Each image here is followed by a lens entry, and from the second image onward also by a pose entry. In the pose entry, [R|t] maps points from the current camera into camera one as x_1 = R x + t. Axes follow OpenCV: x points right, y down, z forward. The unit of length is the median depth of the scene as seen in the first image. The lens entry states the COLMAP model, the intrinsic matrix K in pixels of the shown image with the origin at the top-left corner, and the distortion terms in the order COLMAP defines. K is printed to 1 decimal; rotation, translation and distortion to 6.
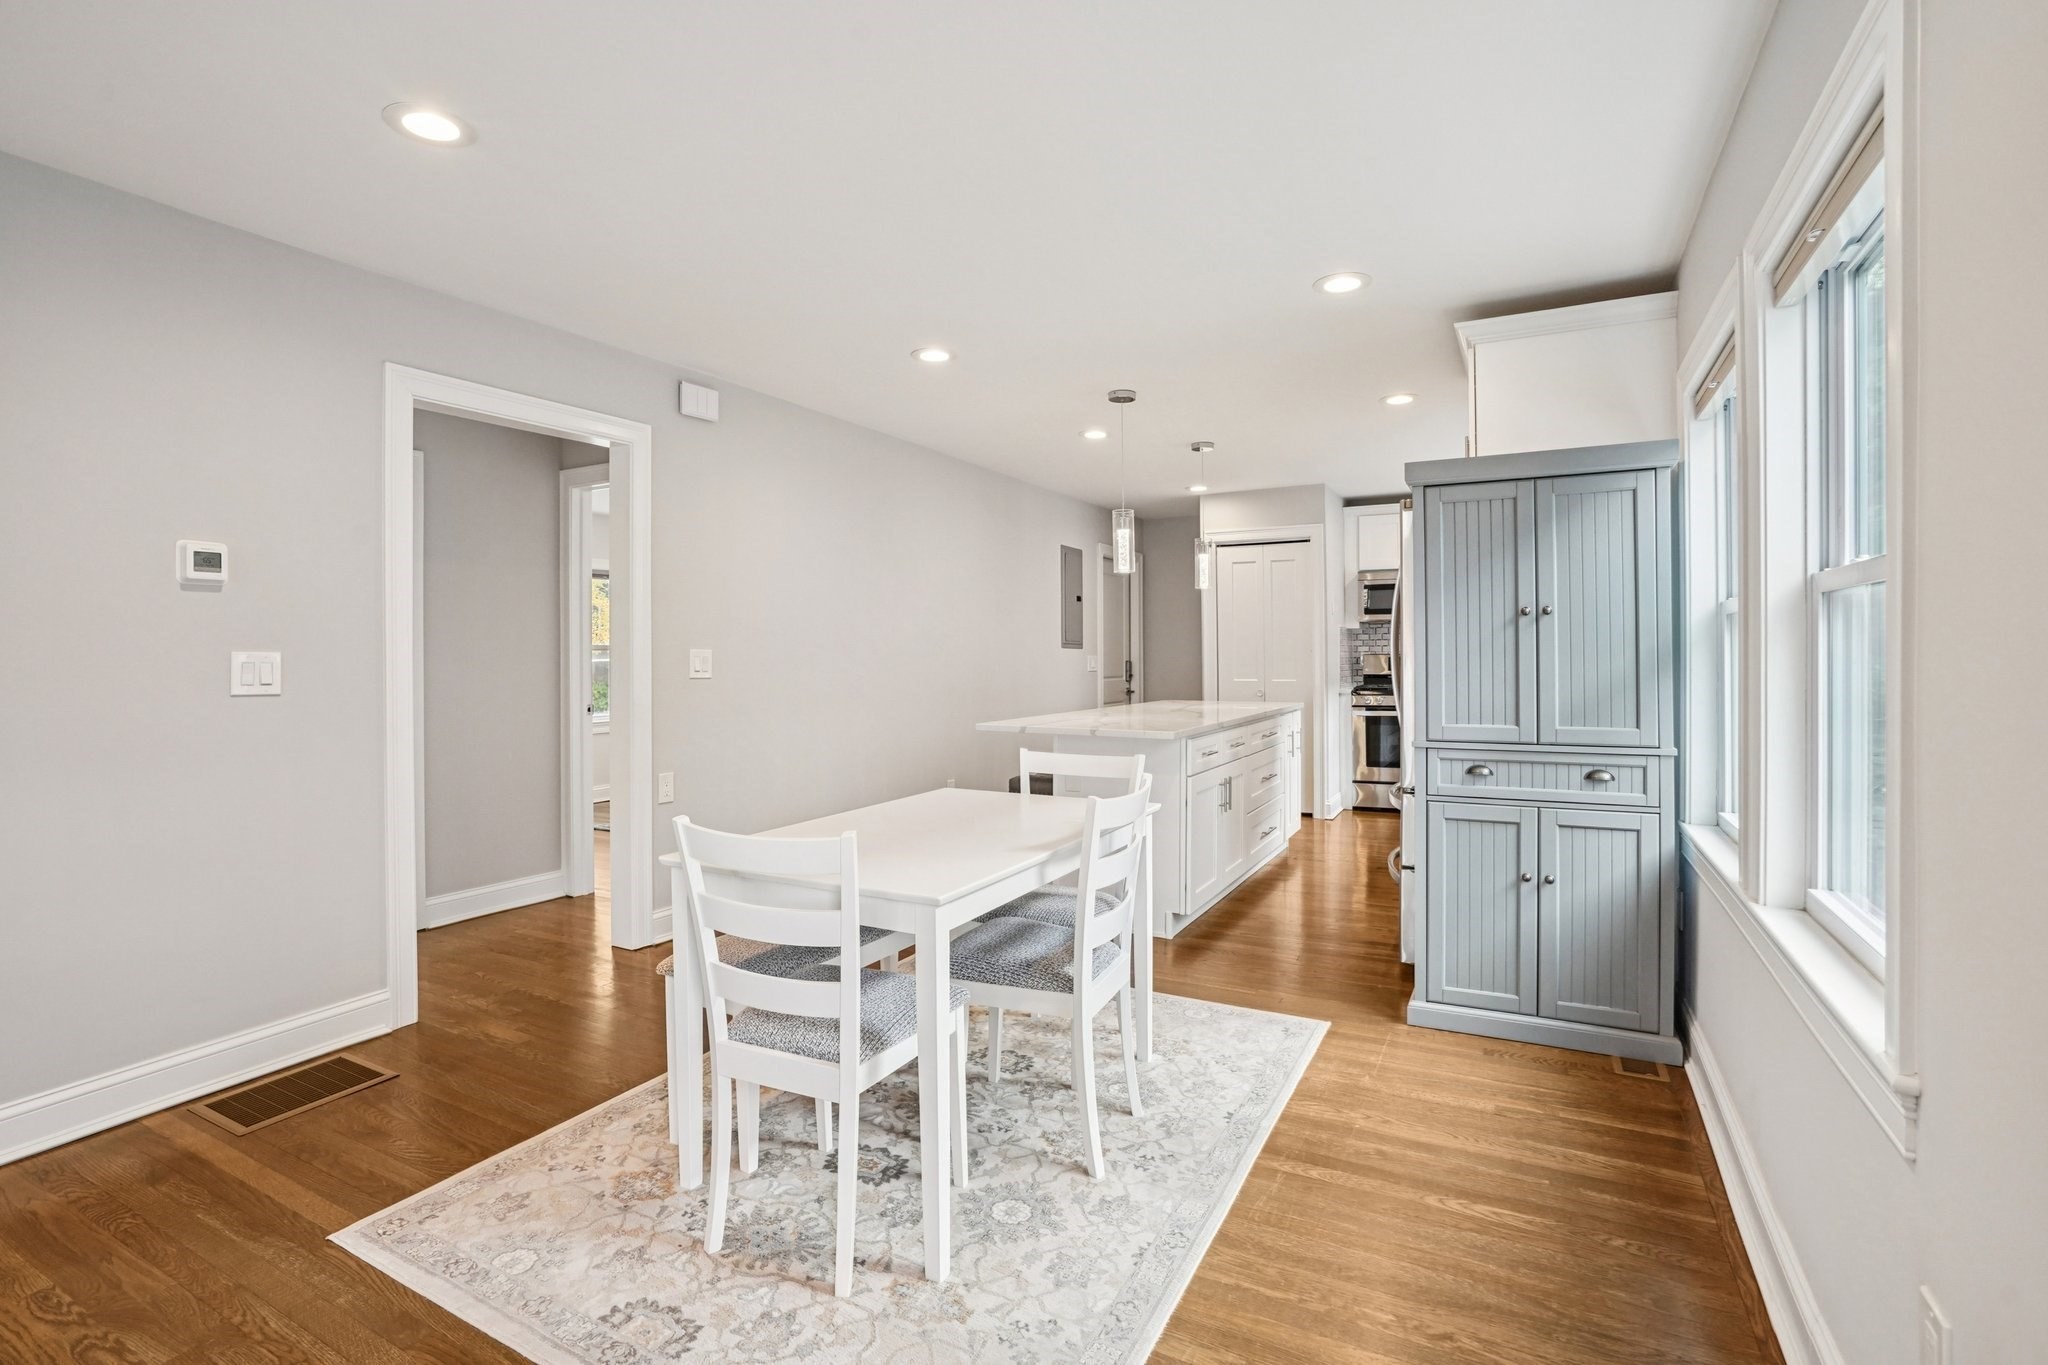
lens RADIAL K [[961.7, 0, 1020.8], [0, 961.7, 662.6], [0, 0, 1]] dist [-0.067253, 0.025017]
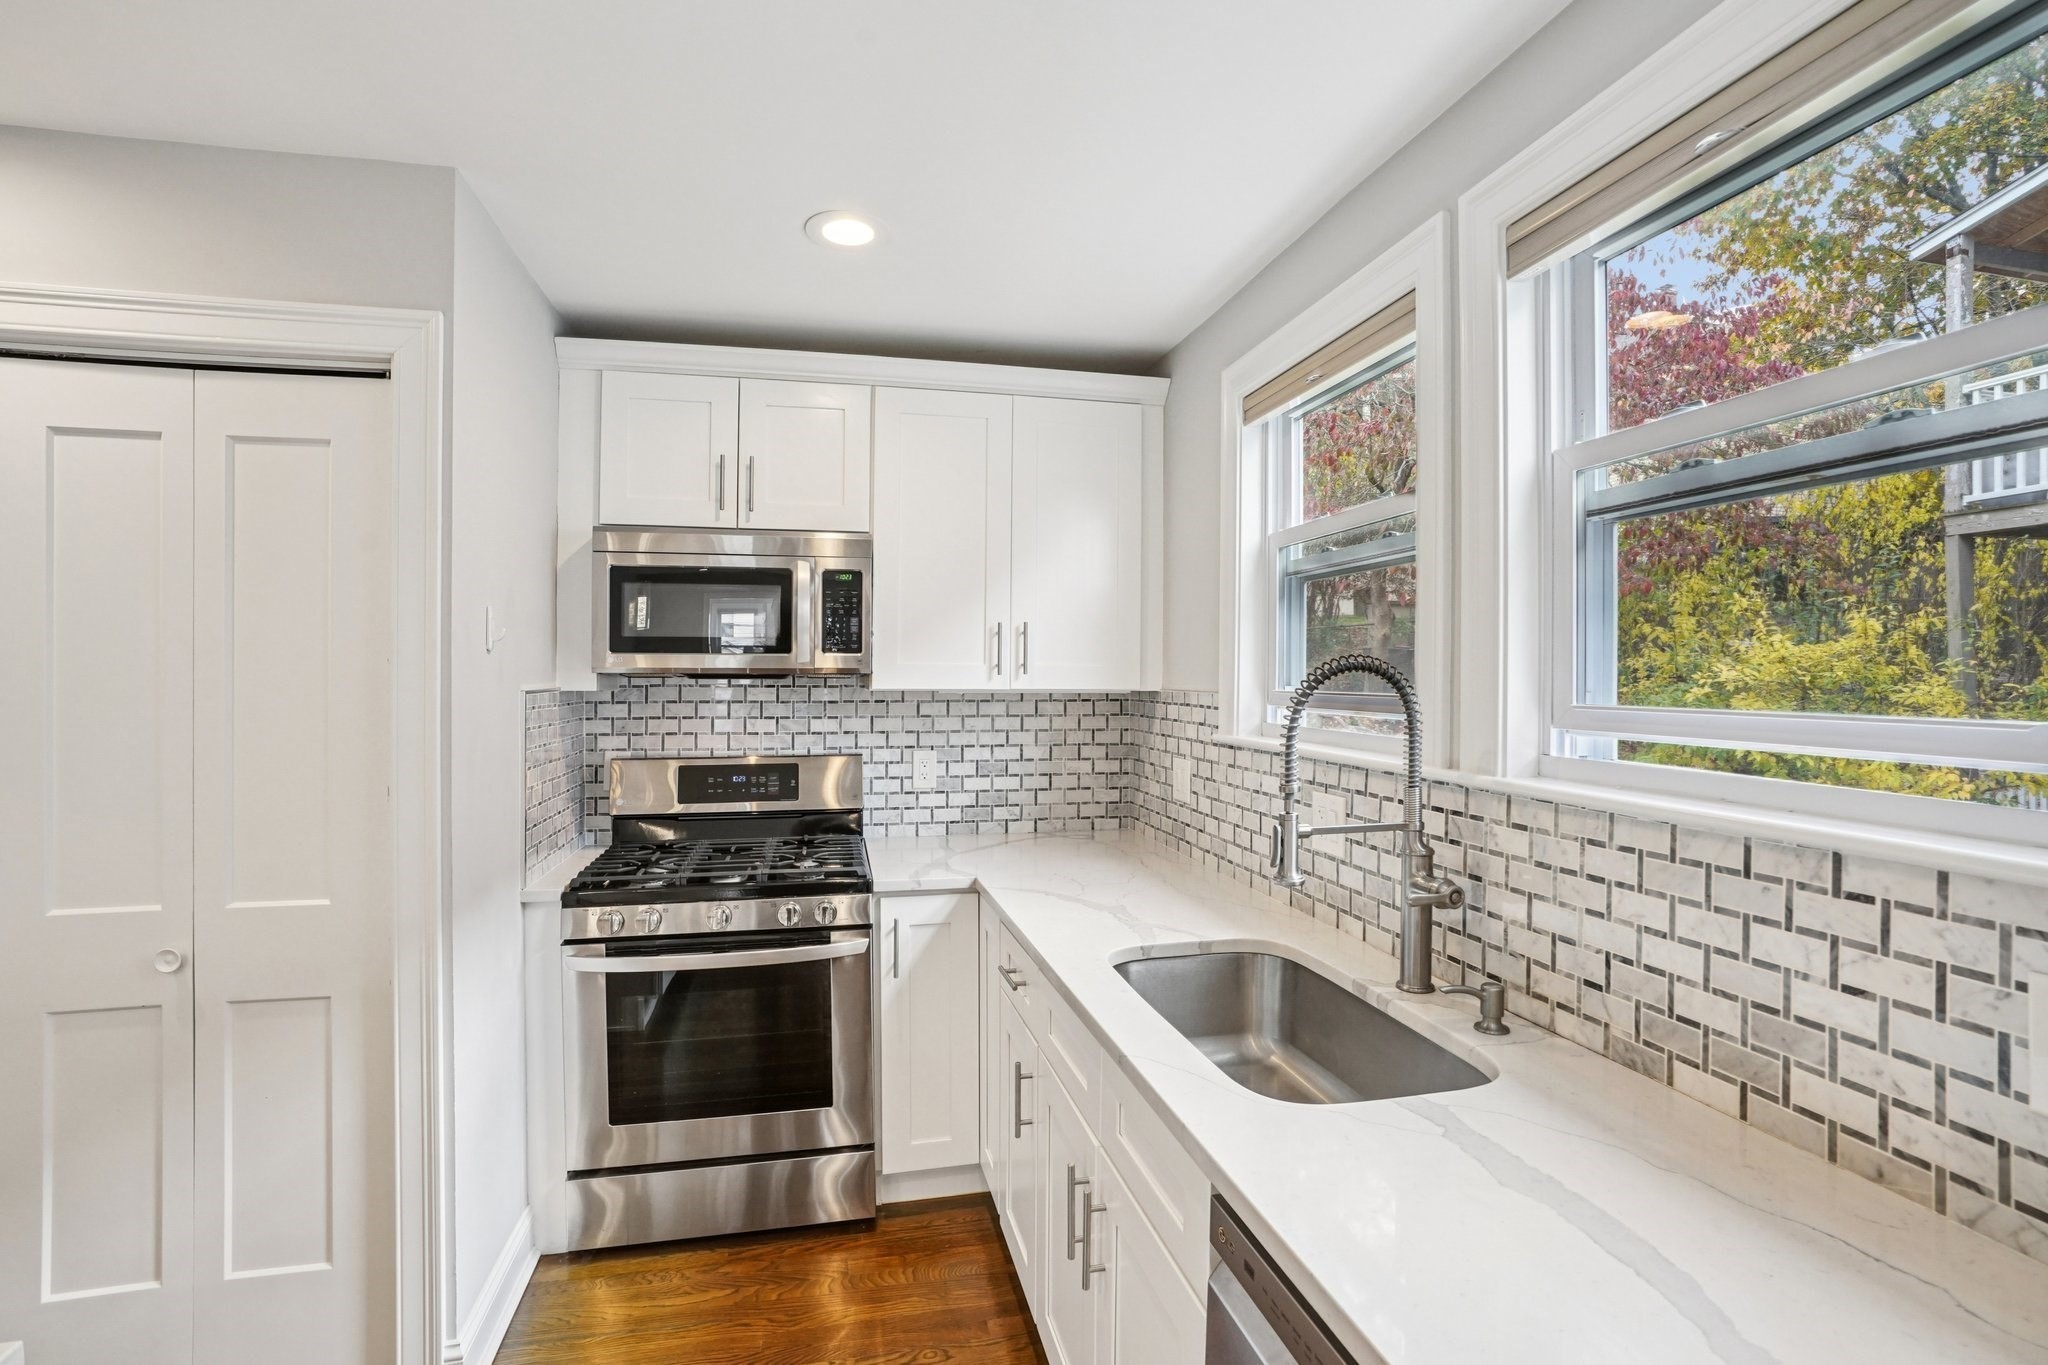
lens RADIAL K [[955.0, 0, 1024.0], [0, 955.0, 682.5], [0, 0, 1]] dist [-0.065579, 0.025024]
pose [[0.758140, 0.001882, 0.652089, 0.641385], [0.000134, 0.999995, -0.003042, -0.098152], [-0.652091, 0.002393, 0.758137, 1.639644]]
